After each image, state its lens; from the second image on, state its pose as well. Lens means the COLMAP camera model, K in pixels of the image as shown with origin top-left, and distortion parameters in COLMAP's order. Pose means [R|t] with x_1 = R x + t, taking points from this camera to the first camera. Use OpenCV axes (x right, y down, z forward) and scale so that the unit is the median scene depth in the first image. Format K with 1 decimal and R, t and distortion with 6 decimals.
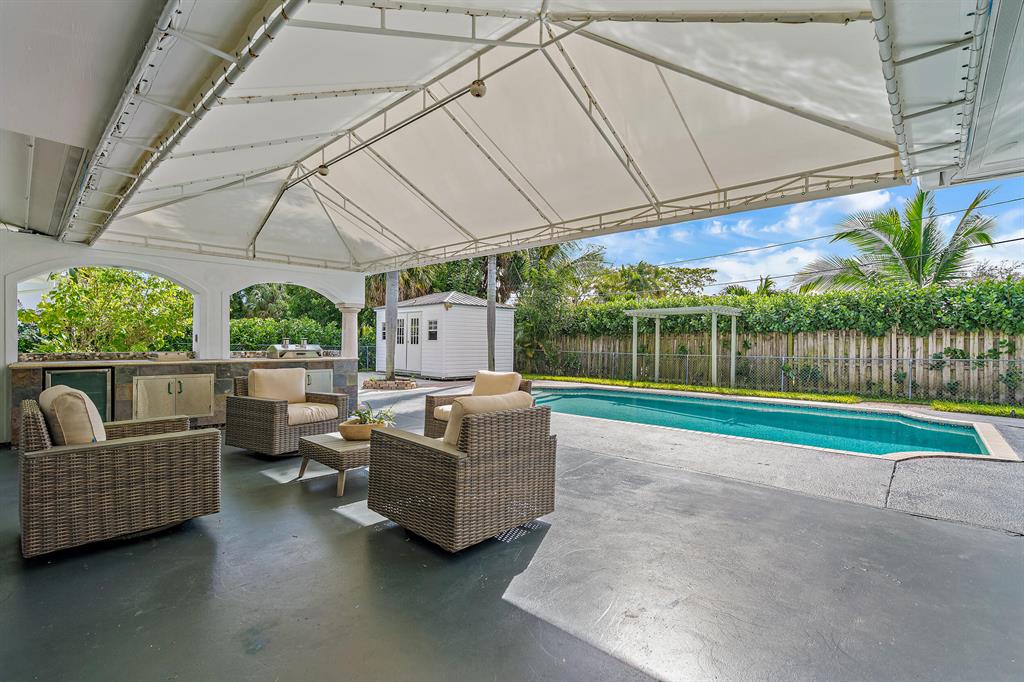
lens RADIAL K [[465.0, 0, 507.8], [0, 465.0, 346.7], [0, 0, 1]] dist [-0.001954, 0.001602]
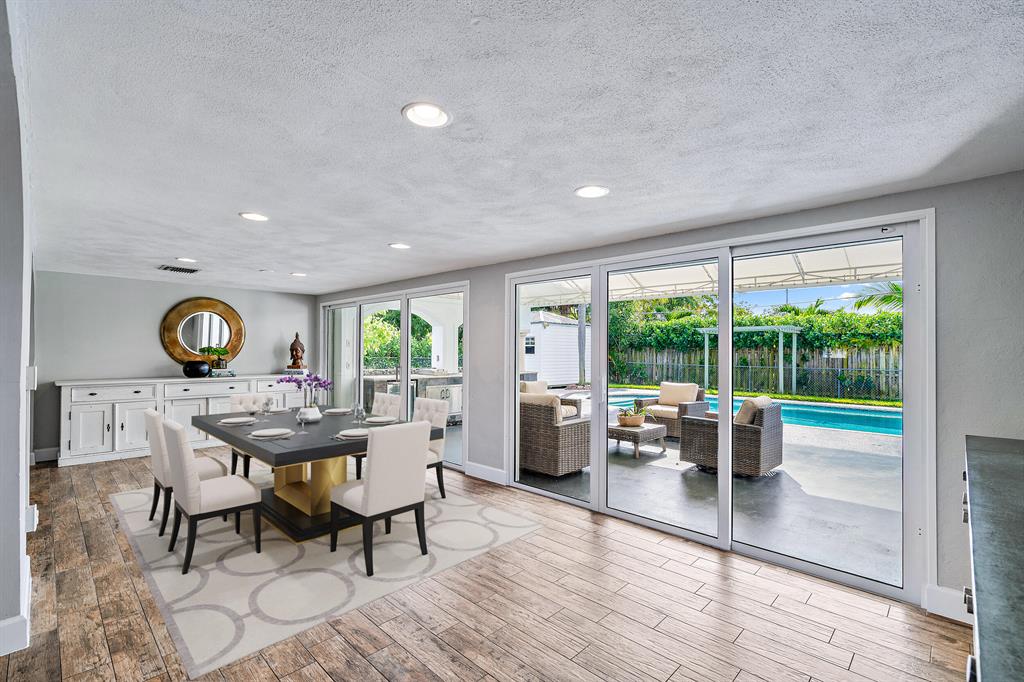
lens RADIAL K [[465.0, 0, 503.4], [0, 465.0, 346.7], [0, 0, 1]] dist [-0.001954, 0.001602]
pose [[0.999522, -0.000900, -0.030903, -0.200279], [0.000425, 0.999882, -0.015375, -0.014566], [0.030913, 0.015355, 0.999404, -0.178724]]
